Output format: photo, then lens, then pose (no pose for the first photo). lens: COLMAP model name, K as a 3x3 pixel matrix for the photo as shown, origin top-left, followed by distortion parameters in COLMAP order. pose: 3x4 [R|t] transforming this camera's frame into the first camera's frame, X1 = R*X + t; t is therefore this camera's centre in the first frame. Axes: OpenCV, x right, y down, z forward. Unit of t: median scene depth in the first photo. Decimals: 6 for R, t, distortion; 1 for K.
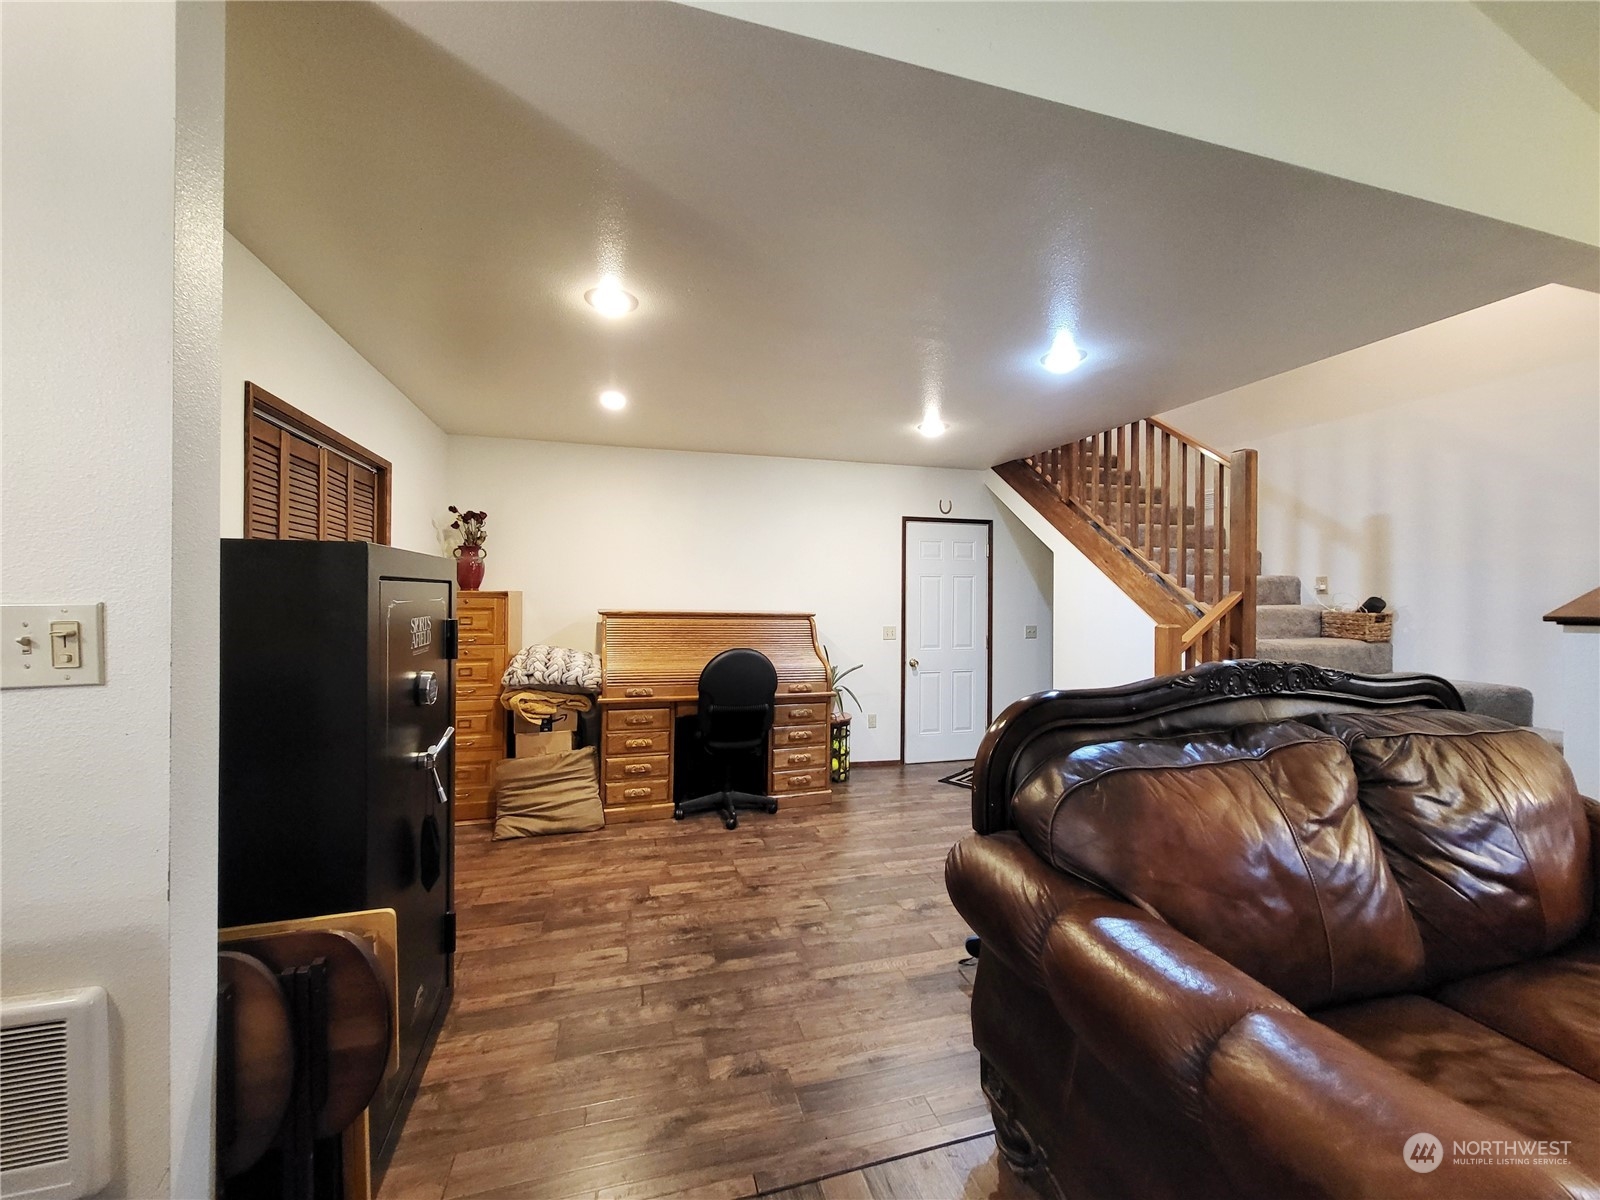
lens RADIAL K [[635.3, 0, 803.5], [0, 635.3, 595.5], [0, 0, 1]] dist [-0.006491, -0.000767]
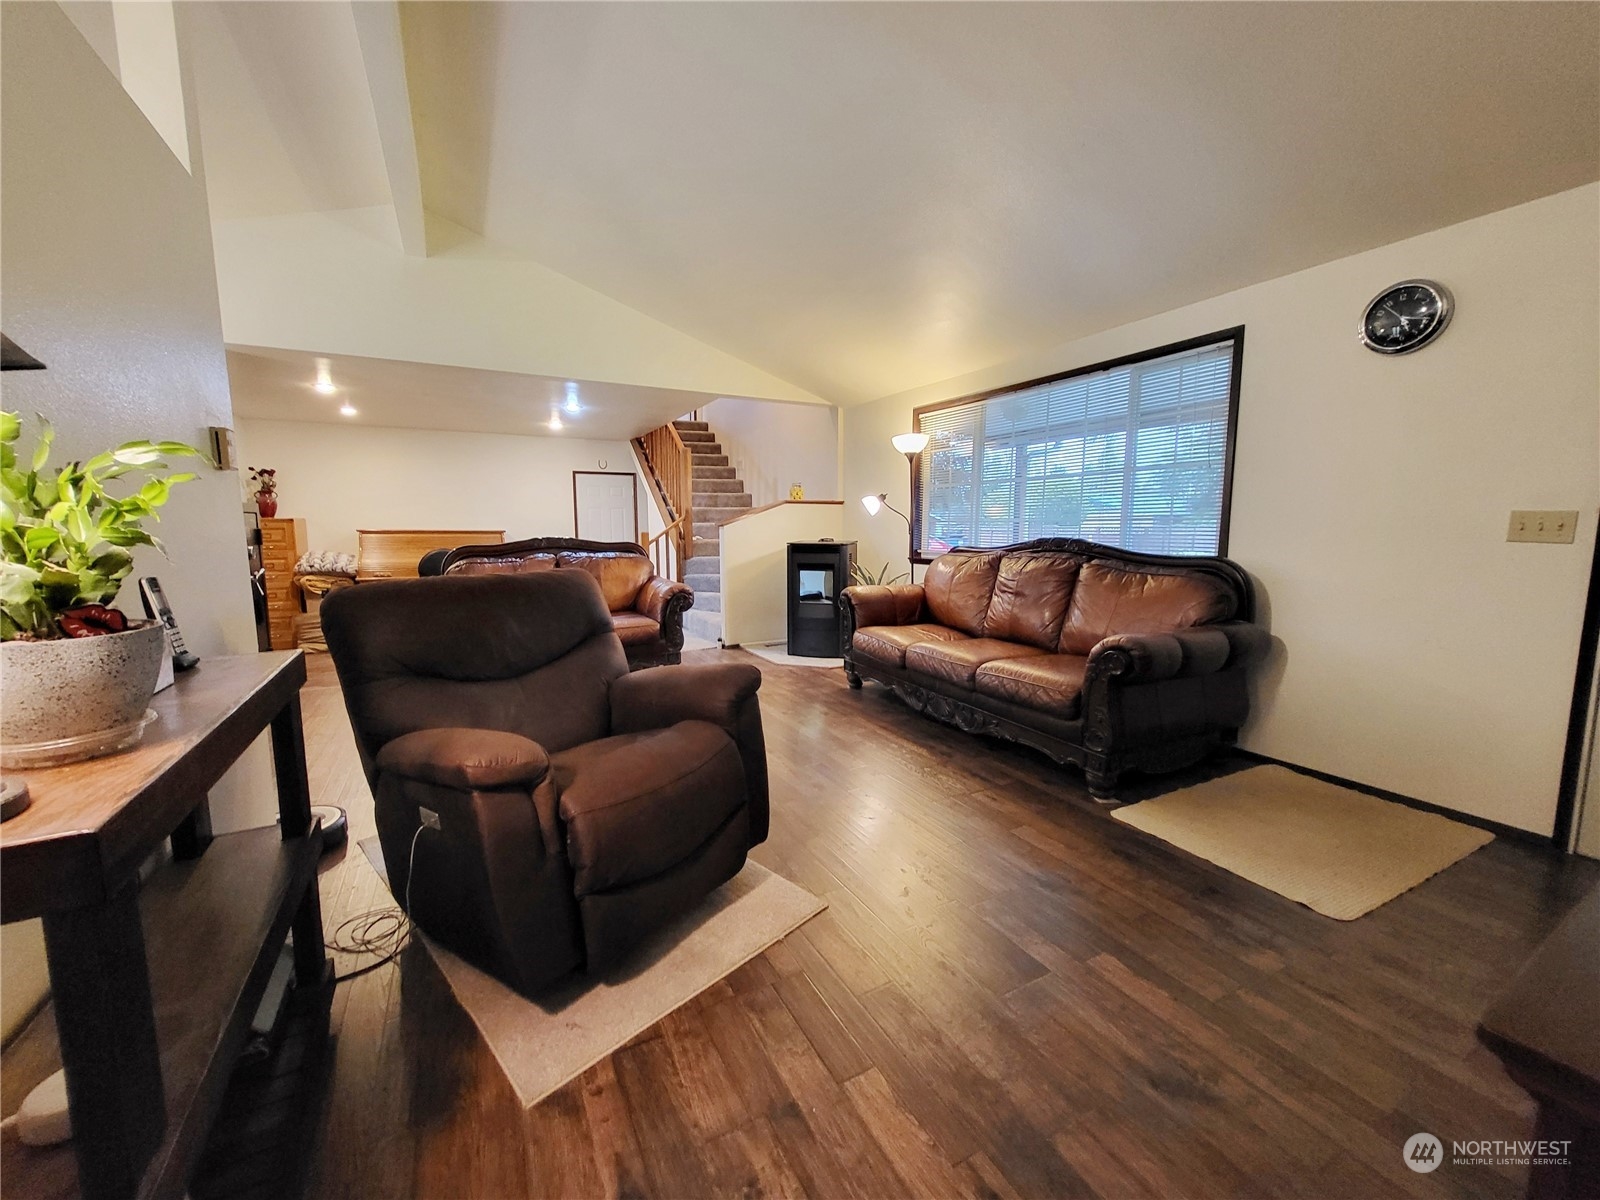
lens RADIAL K [[635.3, 0, 801.4], [0, 635.3, 599.4], [0, 0, 1]] dist [-0.006491, -0.000767]
pose [[0.978780, -0.031414, 0.202493, 0.523008], [0.007465, 0.992990, 0.117965, 0.019242], [-0.204779, -0.113951, 0.972153, -0.963991]]
